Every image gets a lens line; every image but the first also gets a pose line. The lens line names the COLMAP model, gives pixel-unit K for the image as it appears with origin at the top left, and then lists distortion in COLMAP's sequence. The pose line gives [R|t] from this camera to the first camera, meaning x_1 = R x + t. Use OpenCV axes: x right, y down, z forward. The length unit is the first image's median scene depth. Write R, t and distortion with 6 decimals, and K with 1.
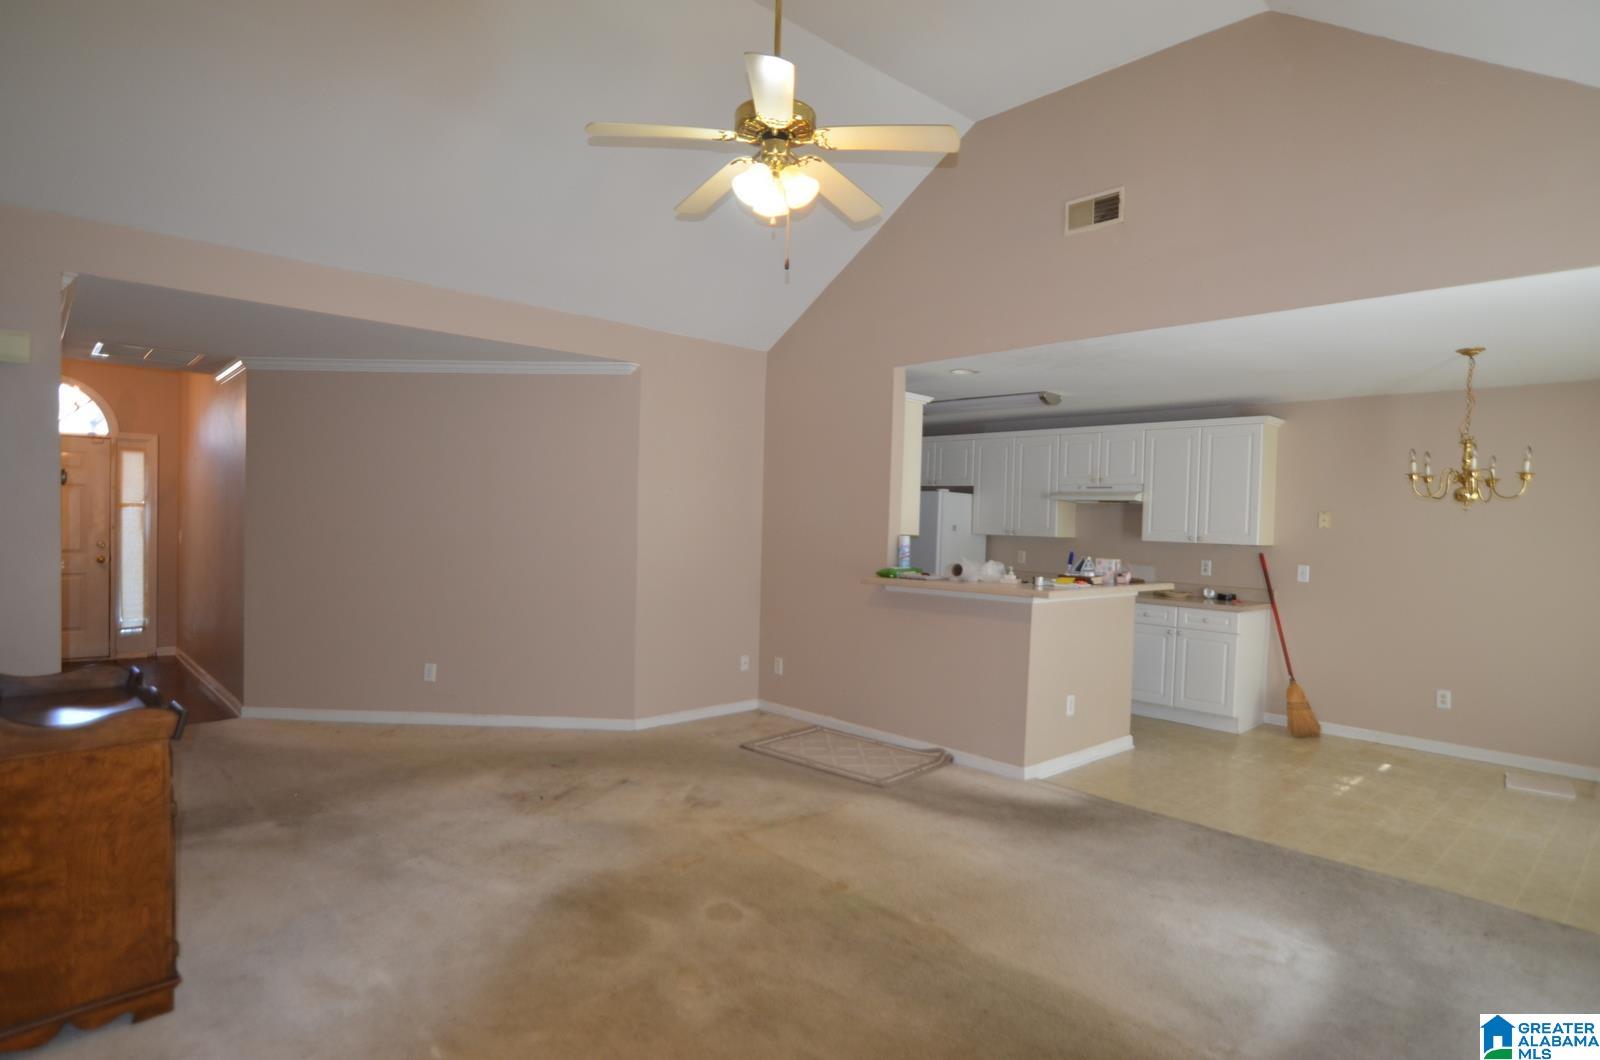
lens RADIAL K [[878.8, 0, 811.9], [0, 878.8, 541.9], [0, 0, 1]] dist [-0.020836, 0.000893]
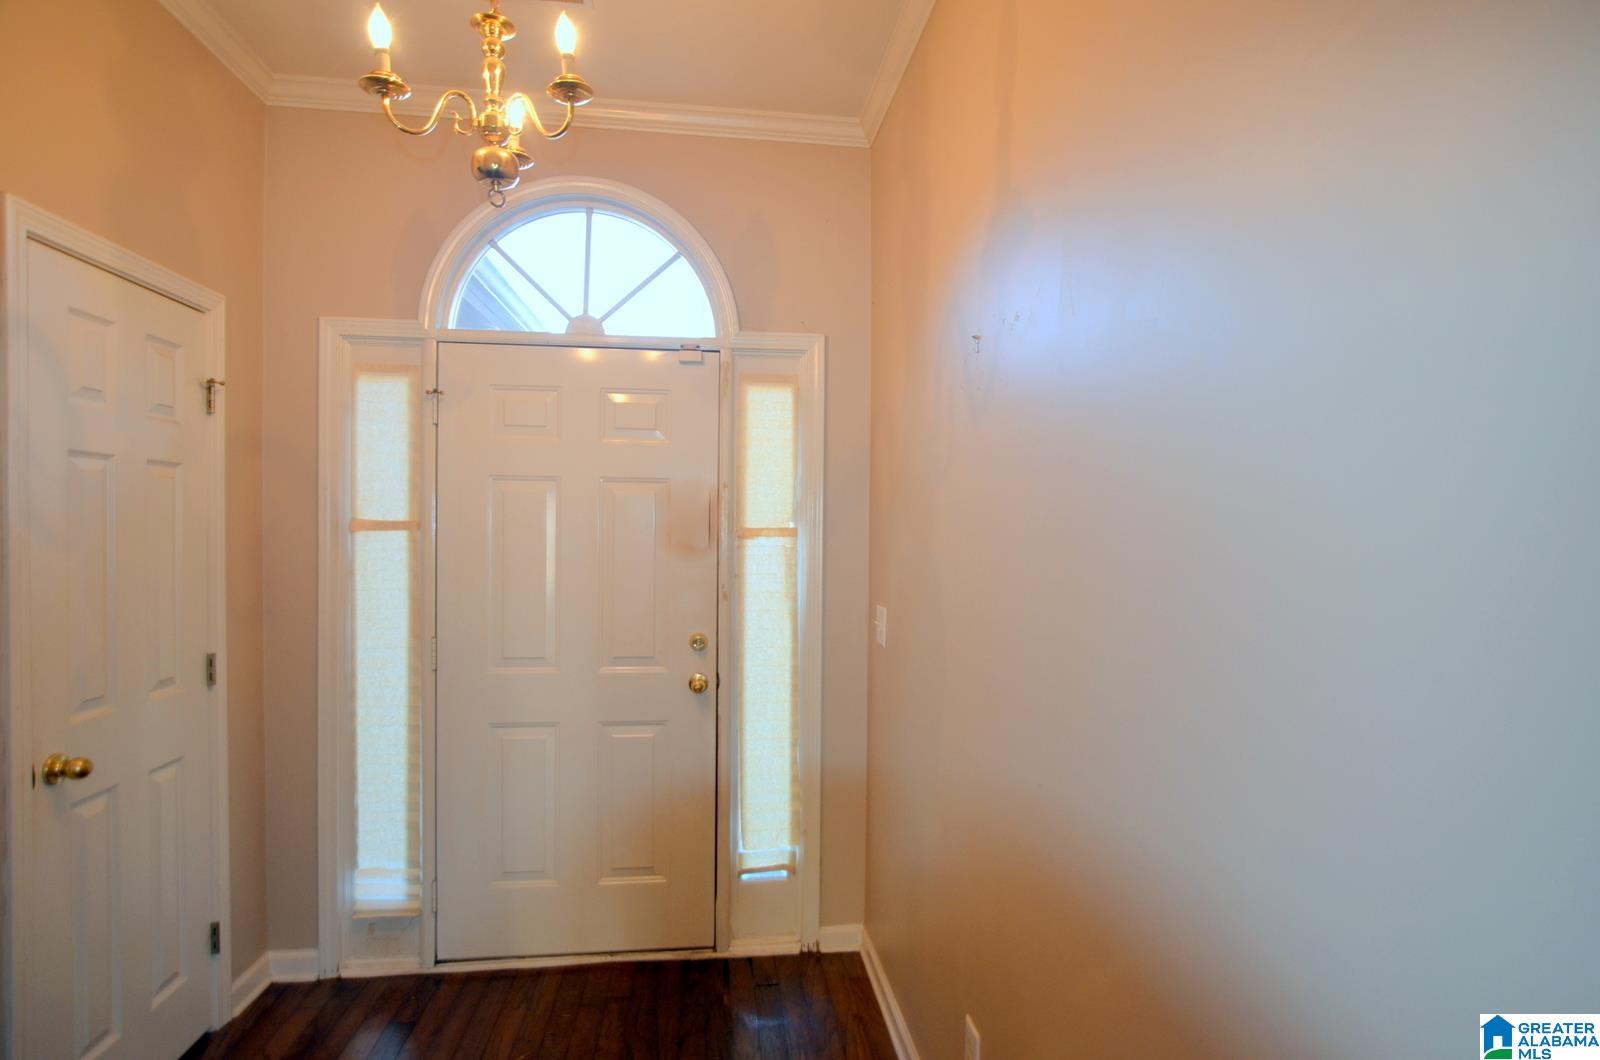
lens RADIAL K [[826.7, 0, 800.0], [0, 826.7, 528.9], [0, 0, 1]] dist [0.000376, 0.000013]
pose [[0.804802, -0.018750, -0.593248, -0.547834], [-0.003859, 0.999314, -0.036820, -0.030215], [0.593531, 0.031922, 0.804178, 0.705123]]
